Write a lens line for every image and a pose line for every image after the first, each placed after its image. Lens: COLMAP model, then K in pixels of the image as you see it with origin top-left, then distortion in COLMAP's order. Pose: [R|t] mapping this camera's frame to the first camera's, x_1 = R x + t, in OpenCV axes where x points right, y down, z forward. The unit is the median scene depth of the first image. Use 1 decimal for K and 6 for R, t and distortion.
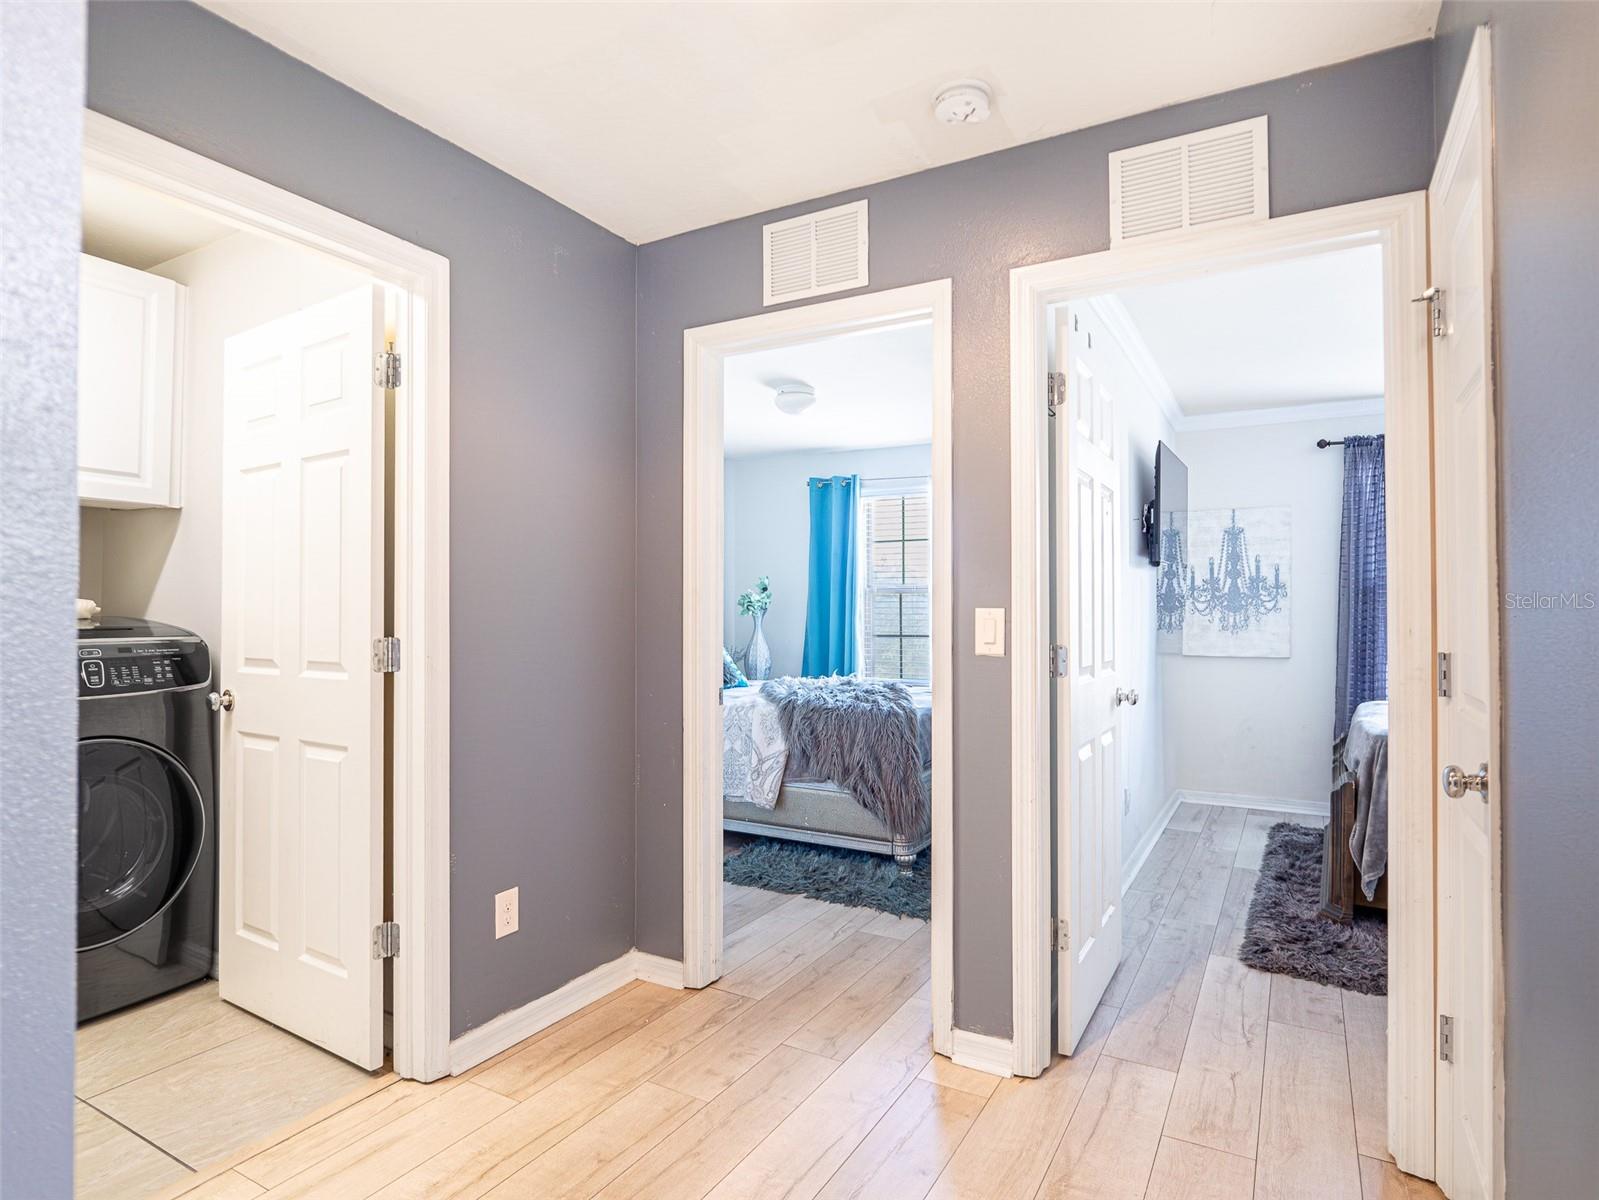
lens RADIAL K [[872.2, 0, 800.9], [0, 872.2, 602.9], [0, 0, 1]] dist [-0.009022, 0.004202]
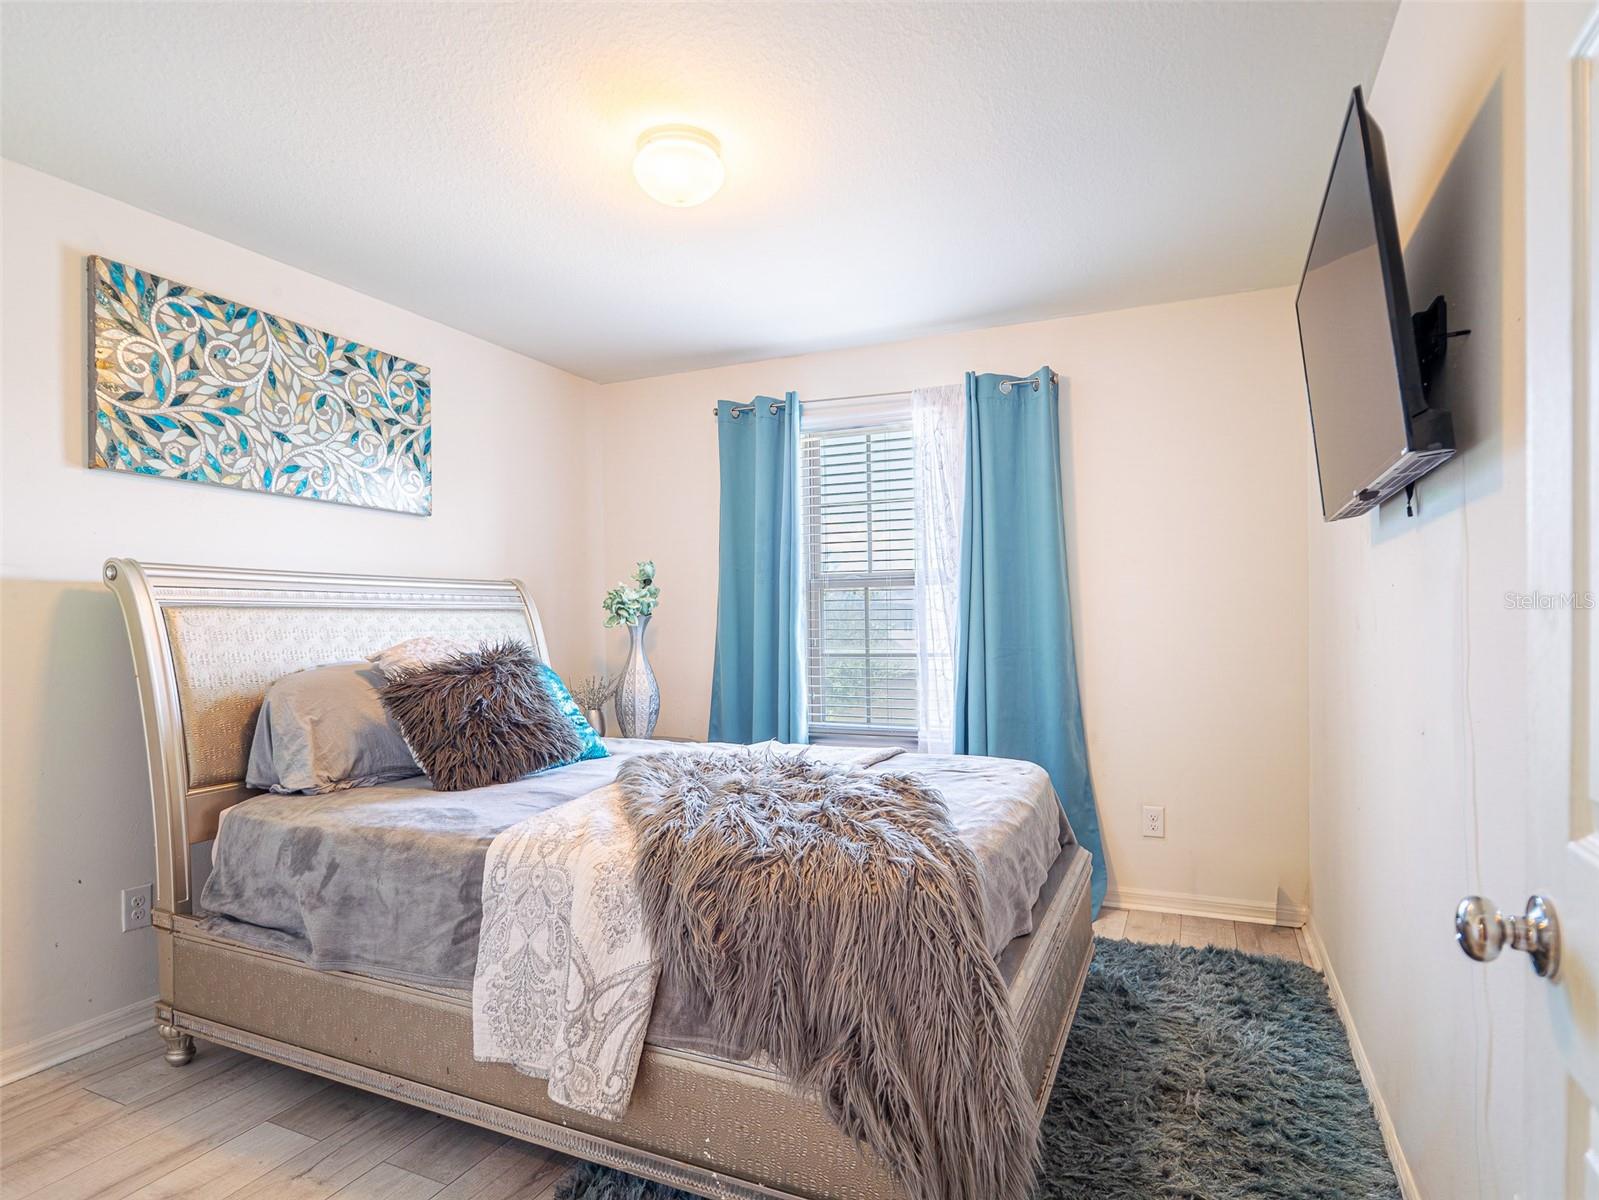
lens RADIAL K [[872.2, 0, 803.5], [0, 872.2, 614.3], [0, 0, 1]] dist [-0.009022, 0.004202]
pose [[0.995448, -0.014969, 0.094124, 0.015678], [0.014444, 0.999876, 0.006256, 0.007548], [-0.094206, -0.004868, 0.995541, 0.596220]]
